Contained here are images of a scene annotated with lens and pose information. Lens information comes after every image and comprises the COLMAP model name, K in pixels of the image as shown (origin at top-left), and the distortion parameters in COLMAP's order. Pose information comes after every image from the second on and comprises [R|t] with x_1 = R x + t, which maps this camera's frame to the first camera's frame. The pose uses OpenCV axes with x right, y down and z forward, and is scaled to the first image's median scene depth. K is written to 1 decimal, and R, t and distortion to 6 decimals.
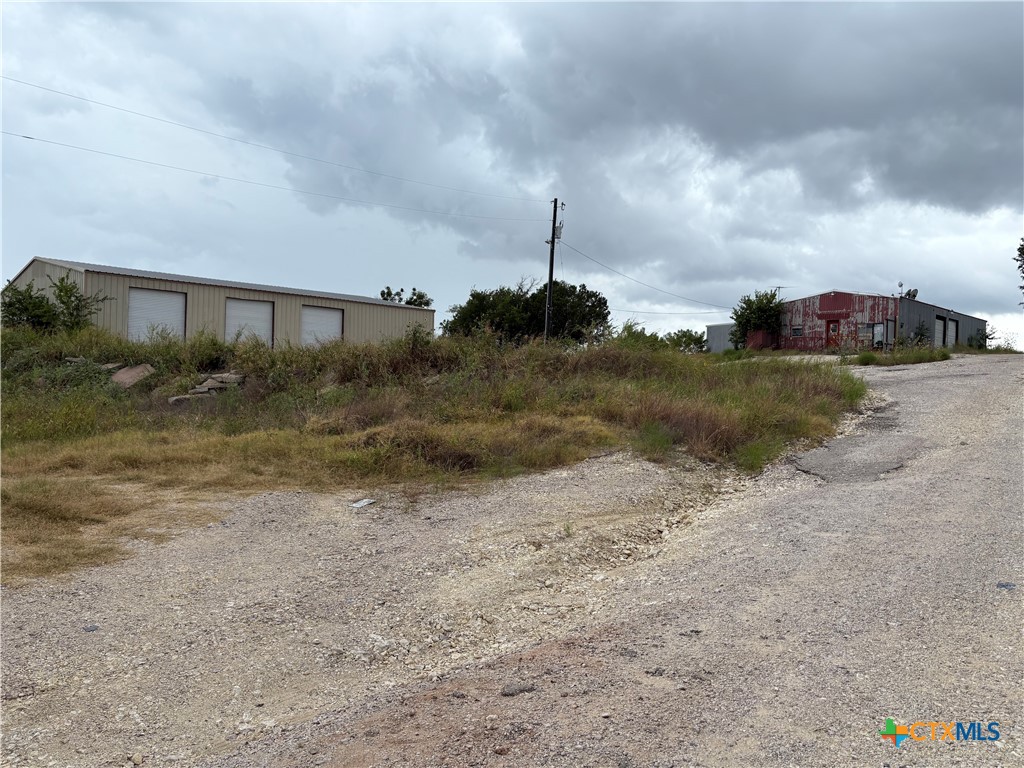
lens RADIAL K [[766.2, 0, 512.0], [0, 766.2, 384.0], [0, 0, 1]] dist [0.004255, 0.001270]
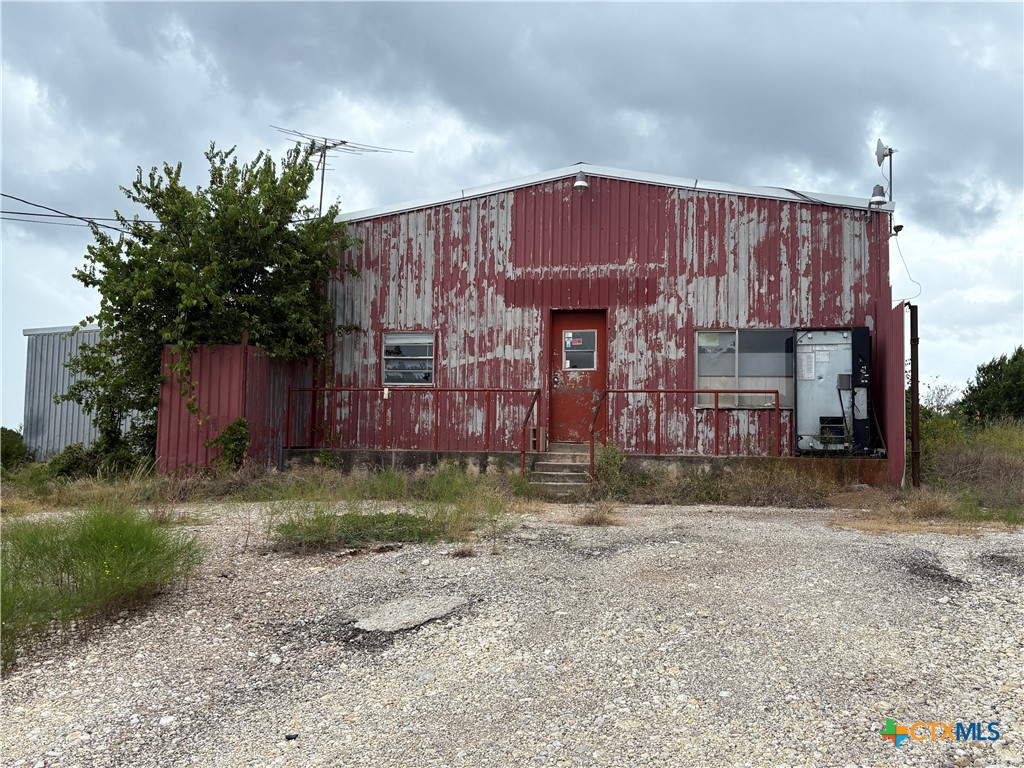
lens RADIAL K [[993.6, 0, 512.0], [0, 993.6, 384.0], [0, 0, 1]] dist [0.001832, -0.001105]
pose [[0.843100, 0.019955, 0.537387, 0.255466], [0.008915, 0.998655, -0.051070, -0.048989], [-0.537683, 0.047848, 0.841788, 0.771628]]
